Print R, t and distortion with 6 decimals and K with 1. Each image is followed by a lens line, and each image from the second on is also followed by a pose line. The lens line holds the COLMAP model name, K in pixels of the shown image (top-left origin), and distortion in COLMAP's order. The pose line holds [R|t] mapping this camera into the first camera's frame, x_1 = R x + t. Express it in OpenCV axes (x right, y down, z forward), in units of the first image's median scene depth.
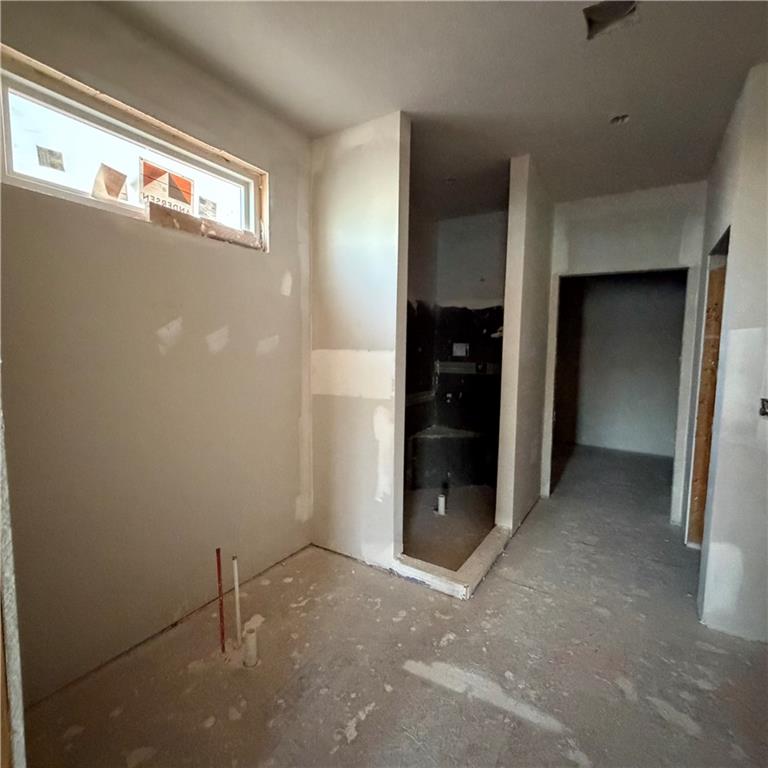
lens RADIAL K [[409.7, 0, 380.3], [0, 409.7, 384.2], [0, 0, 1]] dist [-0.001576, 0.000969]
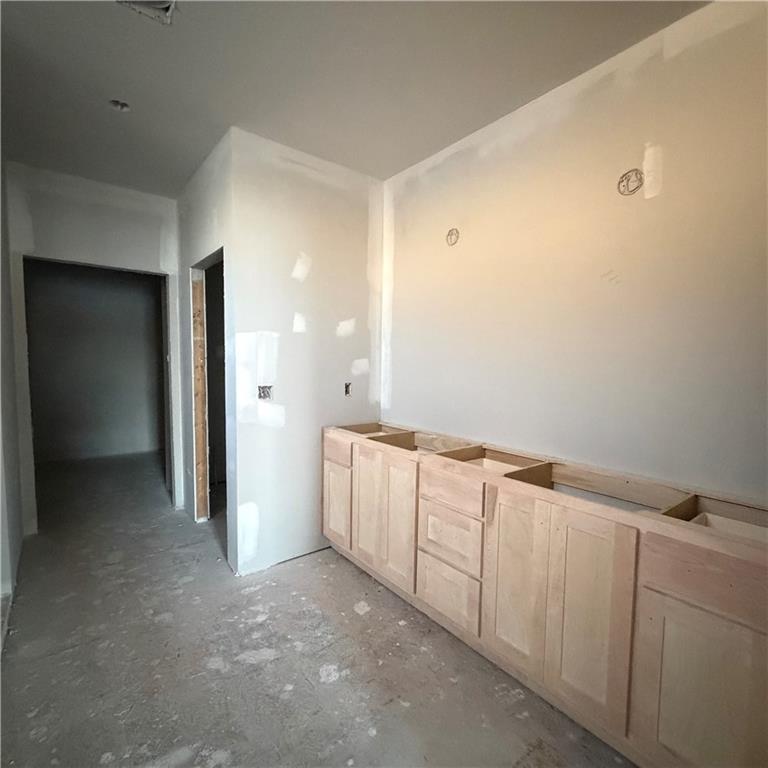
lens RADIAL K [[409.7, 0, 380.7], [0, 409.7, 384.4], [0, 0, 1]] dist [-0.001576, 0.000969]
pose [[0.334732, -0.069769, 0.939727, -0.158094], [0.075911, 0.996011, 0.046908, -0.001635], [-0.939251, 0.055634, 0.338693, 0.156537]]
